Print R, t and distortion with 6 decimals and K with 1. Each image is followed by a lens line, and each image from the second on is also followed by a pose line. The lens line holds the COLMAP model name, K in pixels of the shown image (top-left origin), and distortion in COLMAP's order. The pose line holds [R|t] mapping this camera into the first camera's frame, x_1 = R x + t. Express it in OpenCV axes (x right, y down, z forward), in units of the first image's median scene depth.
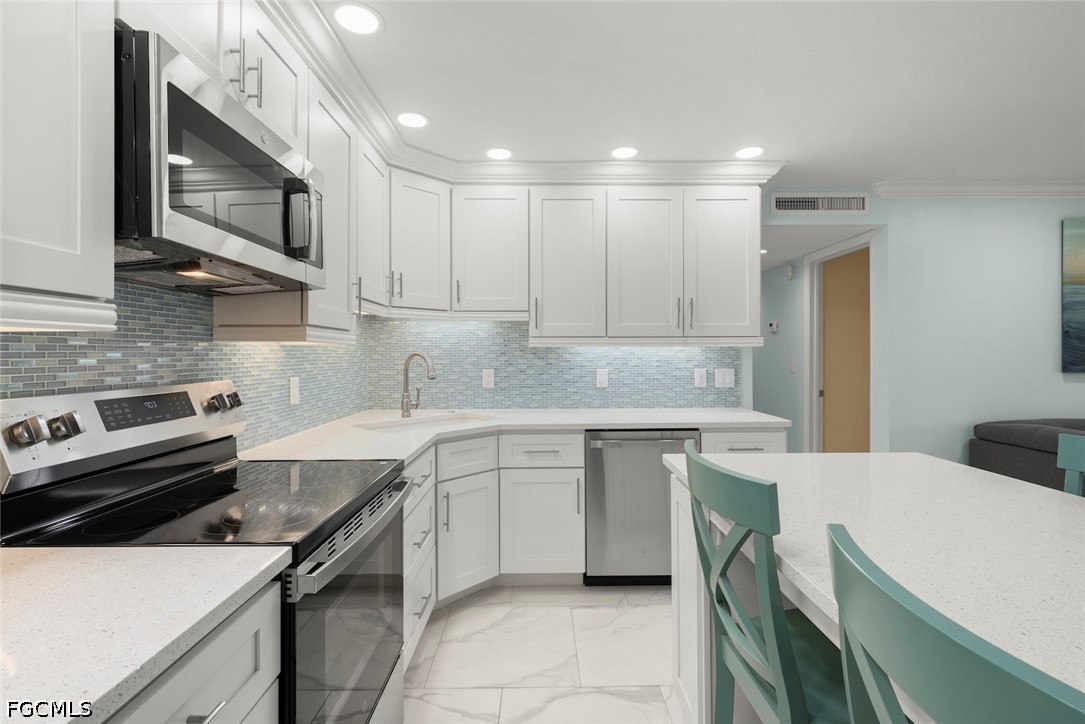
lens RADIAL K [[490.9, 0, 543.8], [0, 490.9, 352.1], [0, 0, 1]] dist [-0.000366, -0.000171]
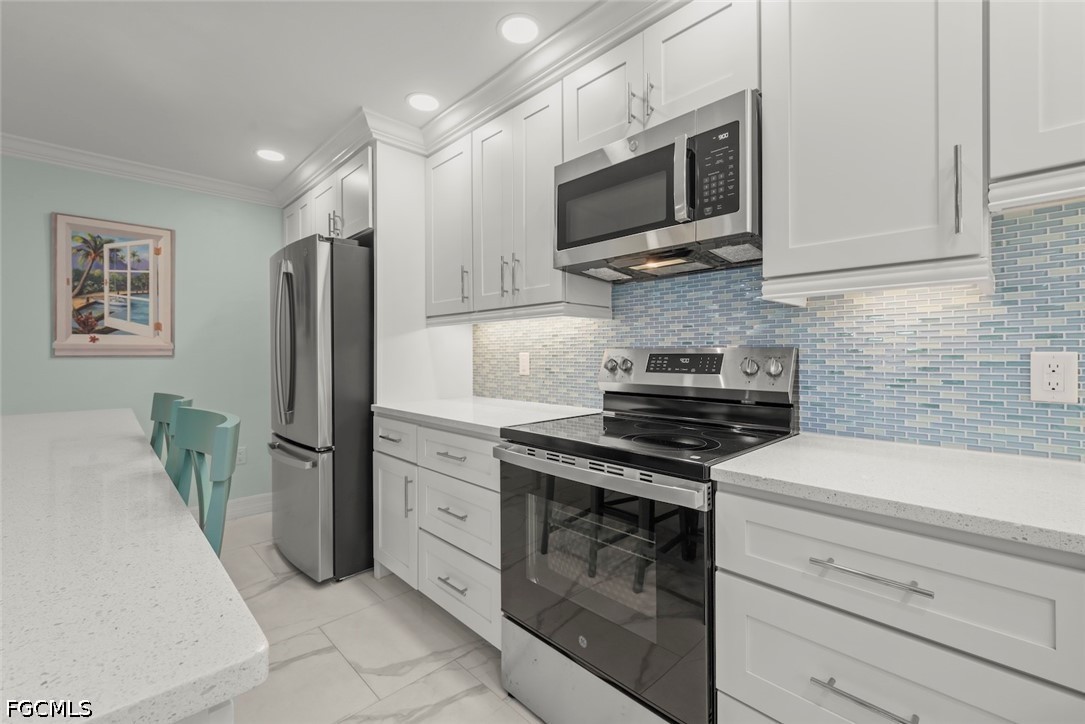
lens RADIAL K [[462.3, 0, 542.3], [0, 462.3, 349.3], [0, 0, 1]] dist [-0.000330, 0.000048]
pose [[-0.727333, 0.001489, -0.686283, 0.178933], [0.008820, 0.999935, -0.007177, 0.036749], [0.686228, -0.011273, -0.727299, 0.756677]]
